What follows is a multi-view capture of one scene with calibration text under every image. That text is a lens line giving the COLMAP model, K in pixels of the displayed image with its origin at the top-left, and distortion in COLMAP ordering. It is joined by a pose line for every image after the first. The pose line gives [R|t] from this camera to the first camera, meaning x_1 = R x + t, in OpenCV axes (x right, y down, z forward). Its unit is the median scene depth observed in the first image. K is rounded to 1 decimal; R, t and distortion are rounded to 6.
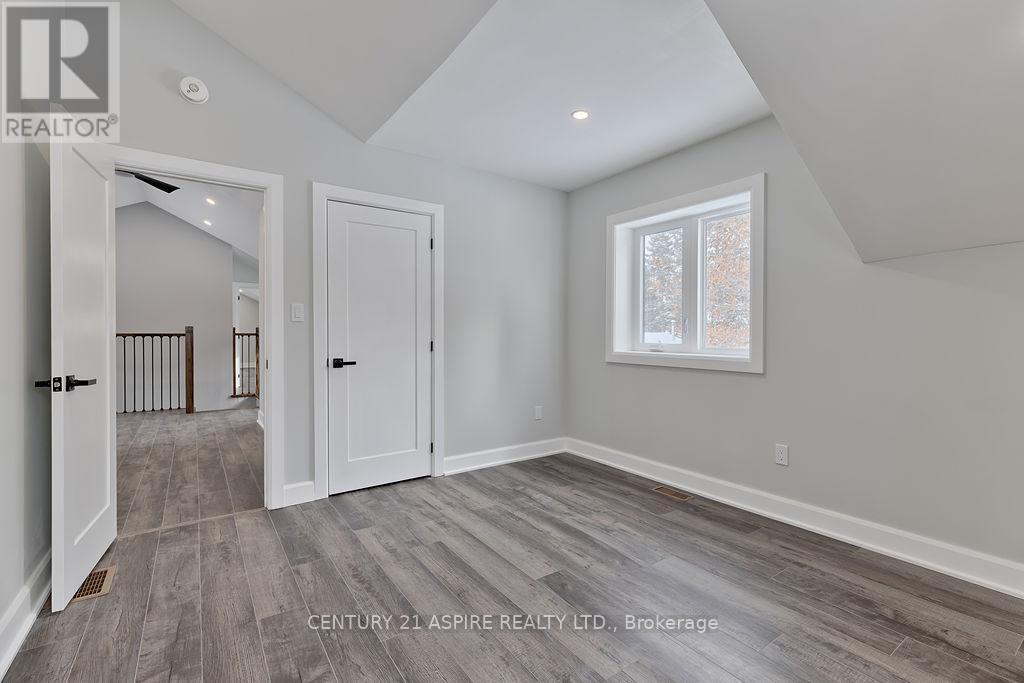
lens RADIAL K [[458.0, 0, 517.1], [0, 458.0, 337.4], [0, 0, 1]] dist [0.002074, -0.000972]
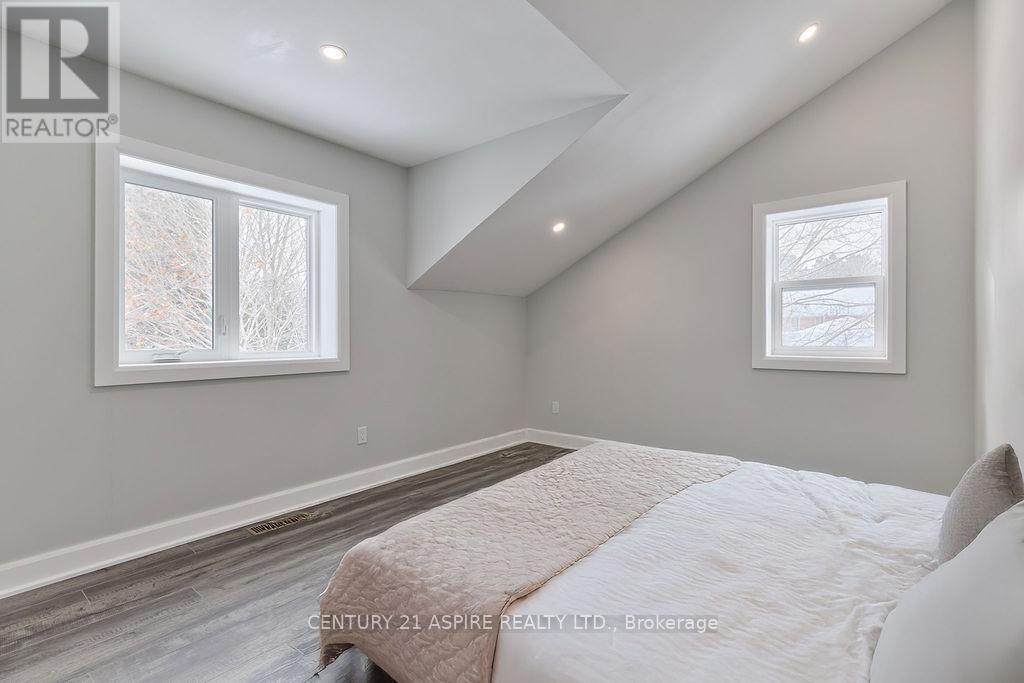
lens RADIAL K [[458.0, 0, 516.0], [0, 458.0, 341.6], [0, 0, 1]] dist [0.002074, -0.000972]
pose [[-0.285350, -0.006979, 0.958398, -0.560289], [0.013037, 0.999853, 0.011162, -0.000693], [-0.958335, 0.015679, -0.285217, 0.763249]]
